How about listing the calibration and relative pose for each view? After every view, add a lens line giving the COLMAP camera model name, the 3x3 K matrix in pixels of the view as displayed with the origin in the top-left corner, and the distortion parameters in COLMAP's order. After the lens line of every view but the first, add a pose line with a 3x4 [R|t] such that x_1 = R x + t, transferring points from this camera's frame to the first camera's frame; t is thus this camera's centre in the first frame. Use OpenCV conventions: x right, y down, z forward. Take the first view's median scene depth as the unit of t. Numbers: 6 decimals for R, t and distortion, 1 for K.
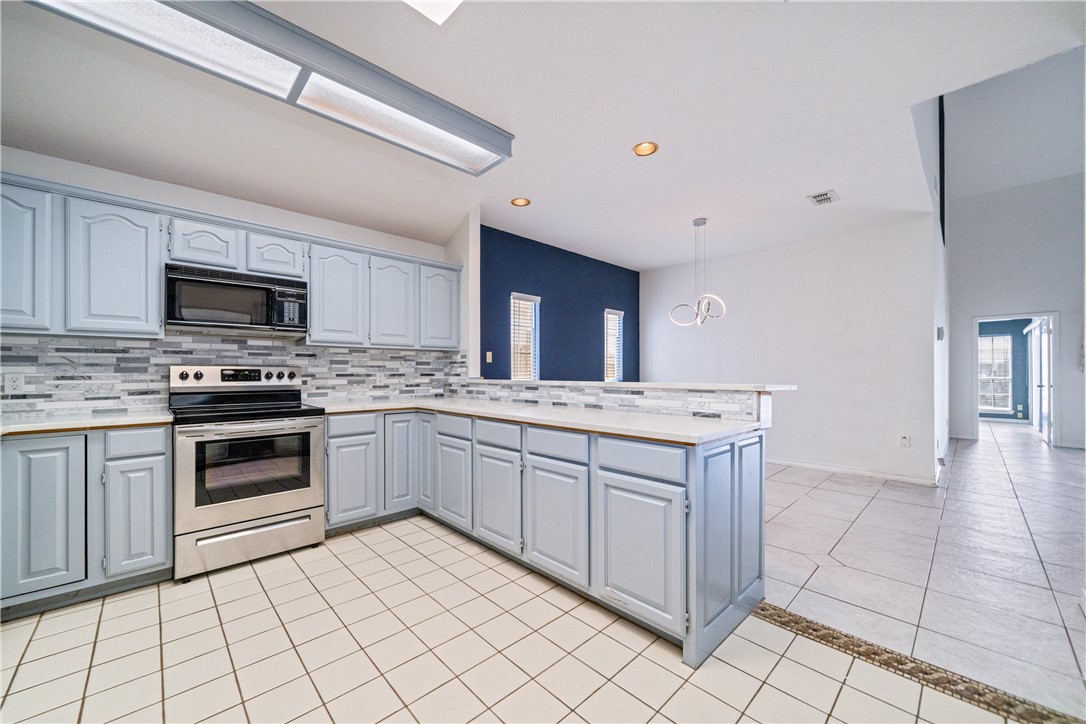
lens RADIAL K [[412.4, 0, 539.3], [0, 412.4, 371.6], [0, 0, 1]] dist [-0.001540, -0.000661]
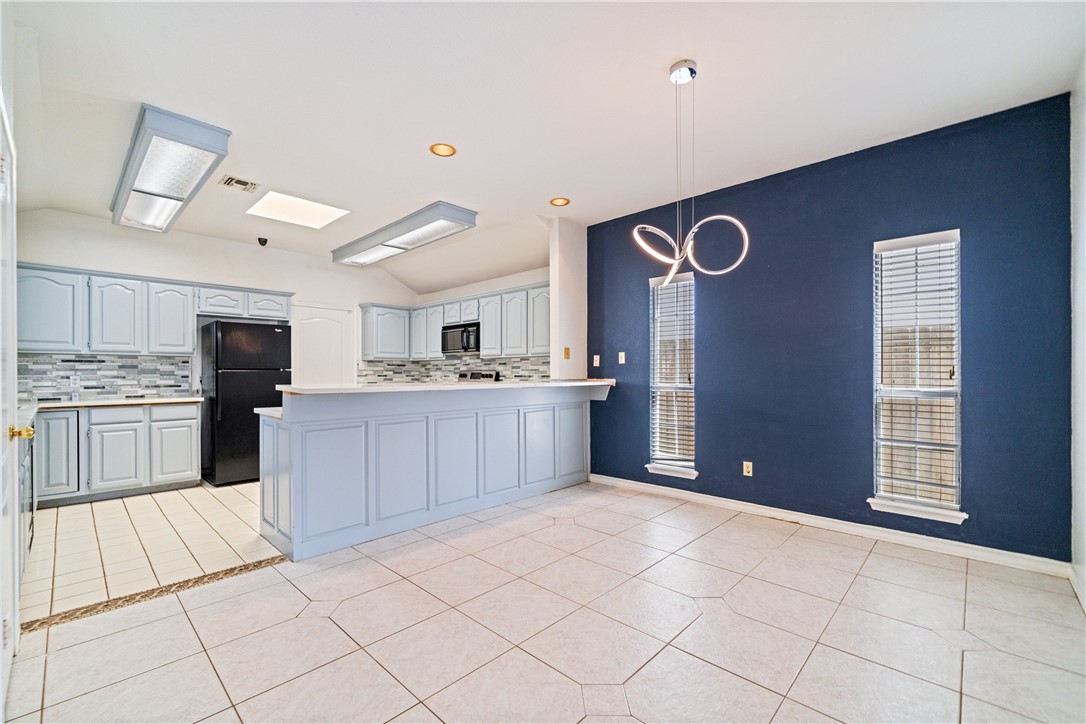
lens RADIAL K [[456.3, 0, 552.3], [0, 456.3, 372.6], [0, 0, 1]] dist [-0.010768, 0.002200]
pose [[0.062517, -0.000028, -0.998044, 1.320347], [0.002877, 0.999996, 0.000152, -0.004403], [0.998040, -0.002881, 0.062517, 1.150805]]
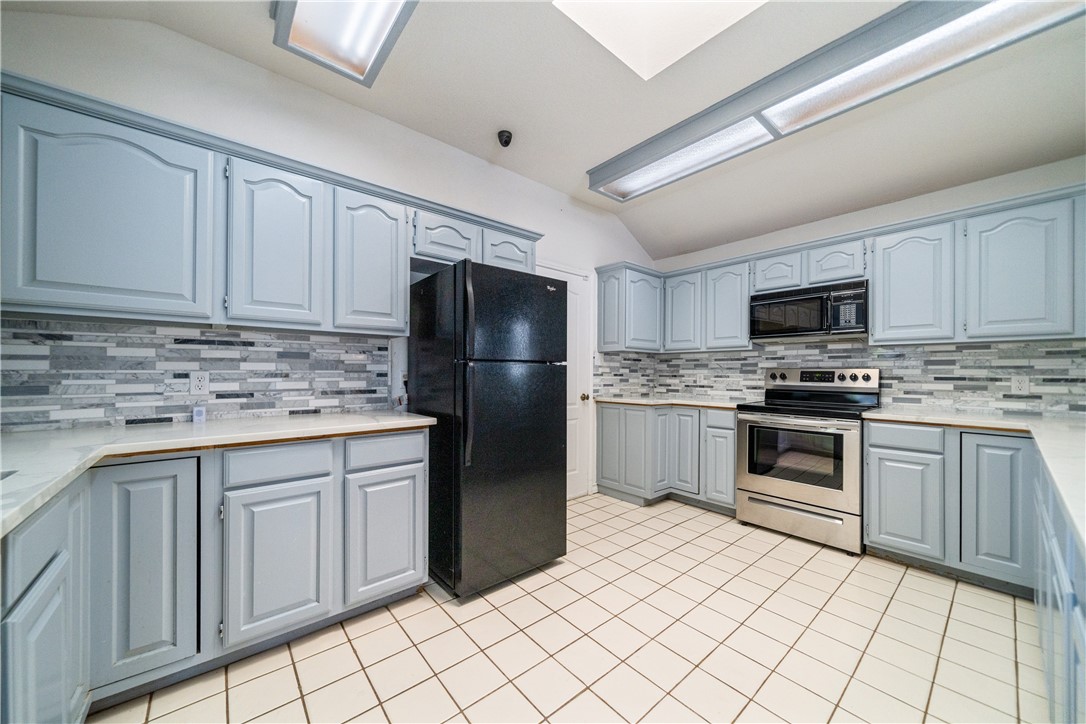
lens RADIAL K [[391.8, 0, 542.7], [0, 391.8, 370.2], [0, 0, 1]] dist [-0.002092, -0.000214]
pose [[-0.057682, -0.003825, -0.998328, 0.368257], [-0.004996, 0.999981, -0.003542, -0.001088], [0.998323, 0.004783, -0.057700, 0.294689]]
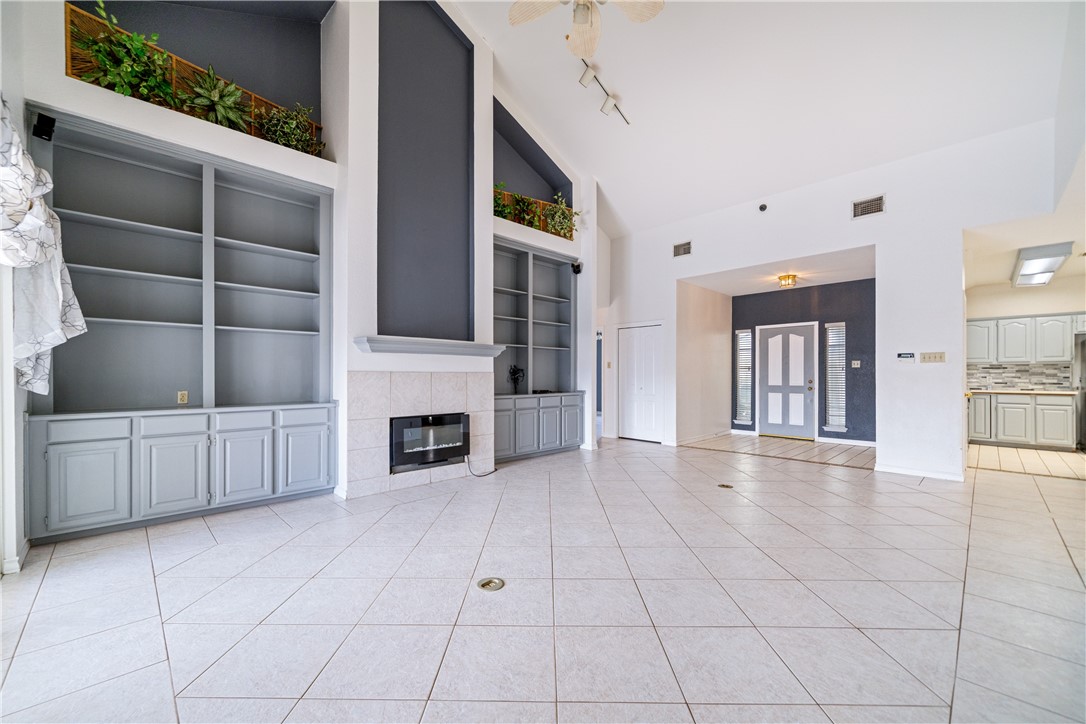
lens RADIAL K [[429.6, 0, 525.3], [0, 429.6, 374.3], [0, 0, 1]] dist [-0.000954, -0.001322]
pose [[-0.999958, -0.002149, 0.008860, 2.420952], [-0.002172, 0.999994, -0.002617, 0.002474], [-0.008854, -0.002636, -0.999957, 2.197263]]
